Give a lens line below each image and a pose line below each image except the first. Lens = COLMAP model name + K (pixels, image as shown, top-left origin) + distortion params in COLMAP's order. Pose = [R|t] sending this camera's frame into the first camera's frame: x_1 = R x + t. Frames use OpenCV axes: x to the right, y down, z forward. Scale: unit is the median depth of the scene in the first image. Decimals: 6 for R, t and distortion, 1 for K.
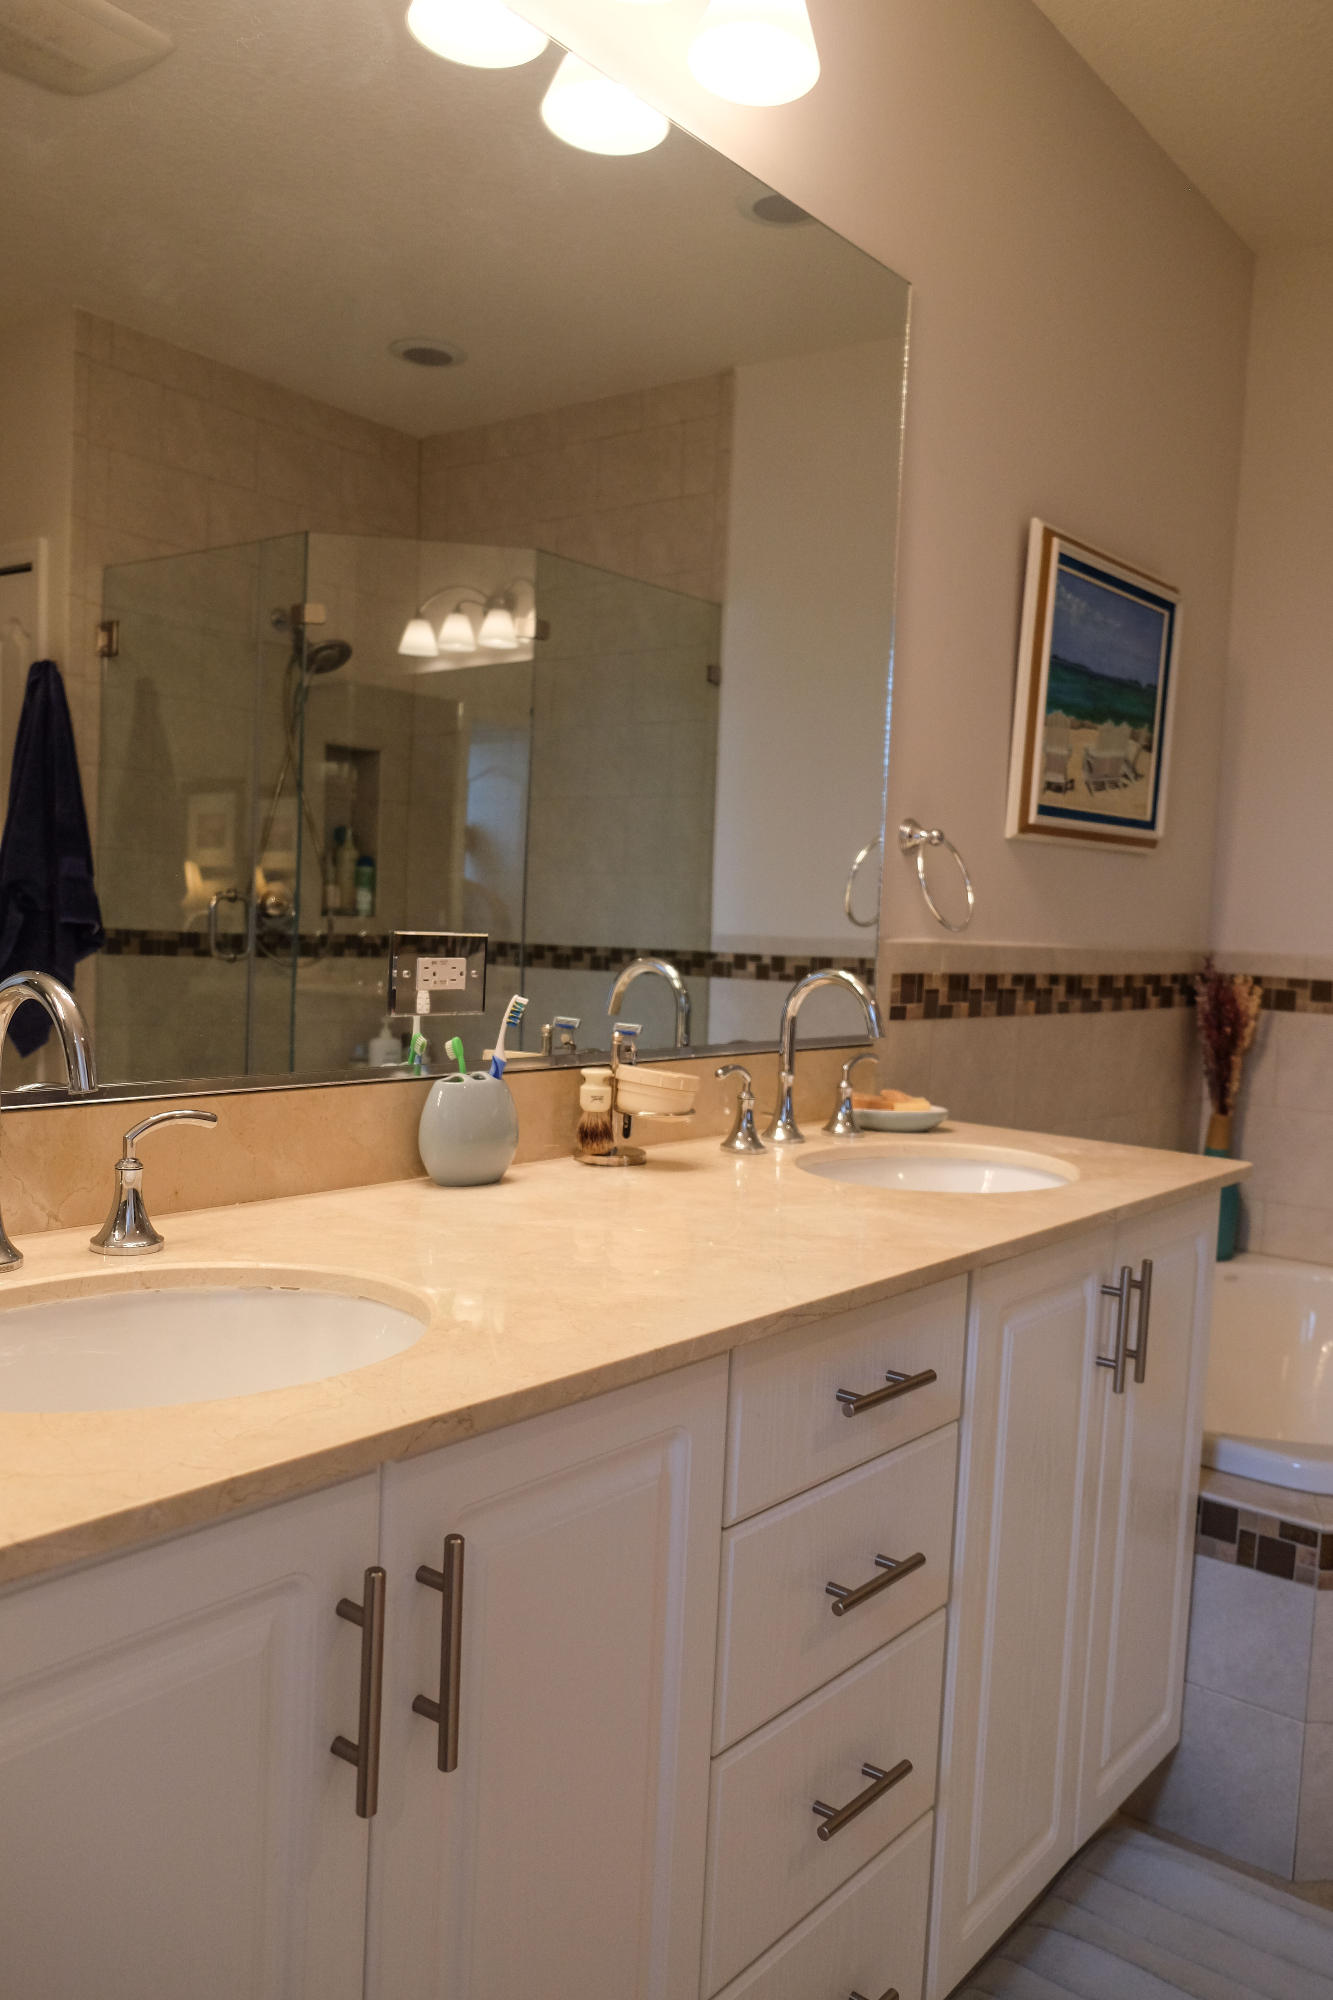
lens RADIAL K [[1585.1, 0, 678.1], [0, 1585.1, 1049.5], [0, 0, 1]] dist [-0.029681, 0.047050]
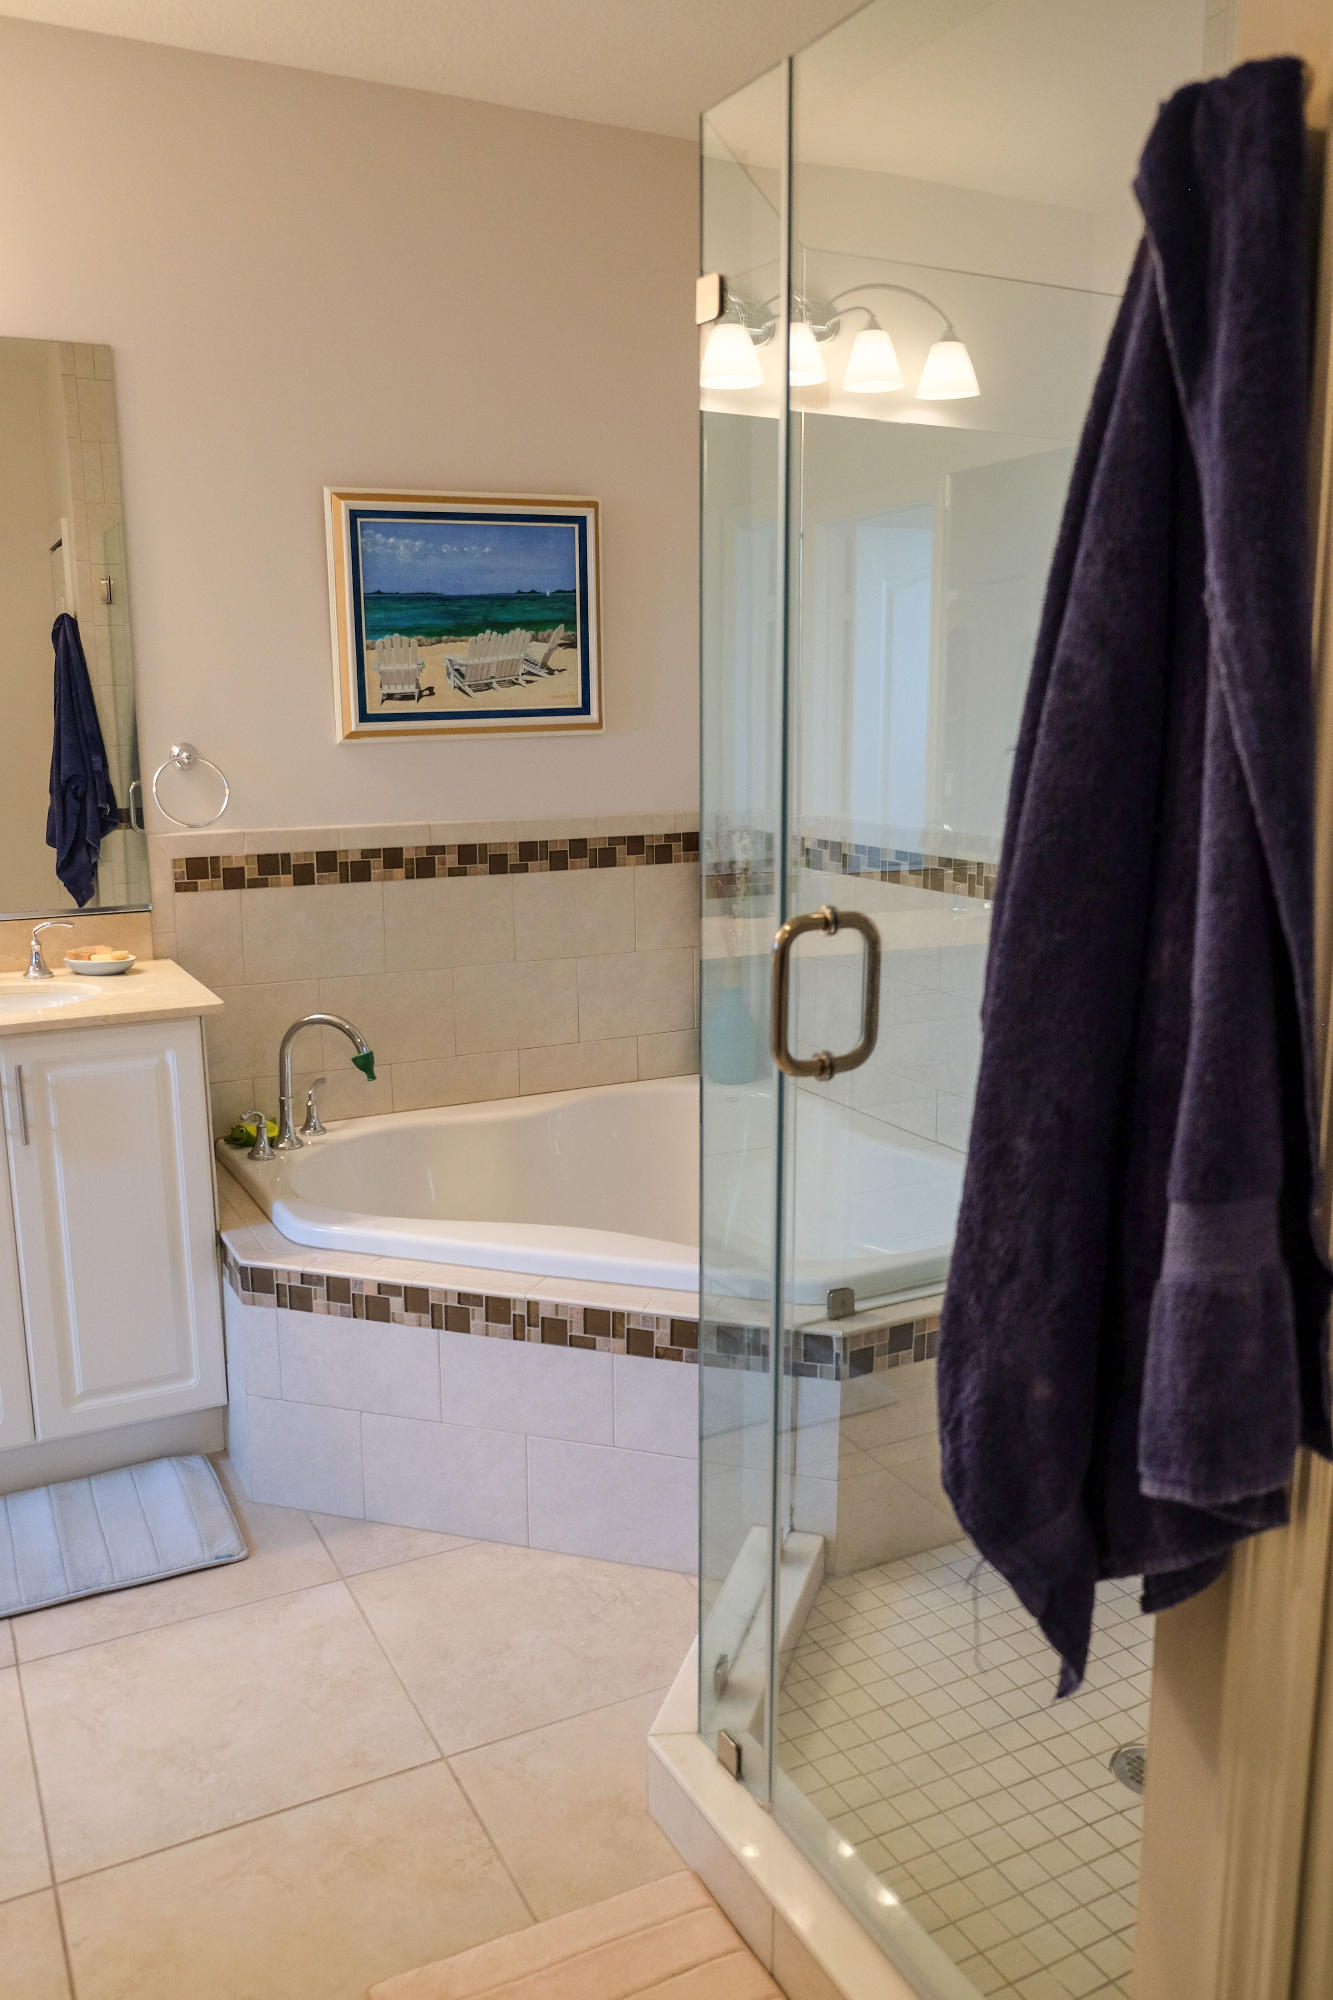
lens RADIAL K [[1585.1, 0, 665.8], [0, 1585.1, 1003.9], [0, 0, 1]] dist [-0.029681, 0.047050]
pose [[0.909211, 0.020681, -0.415821, 0.900893], [0.016352, 0.996221, 0.085303, -0.026692], [0.416014, -0.084358, 0.905437, -0.054110]]
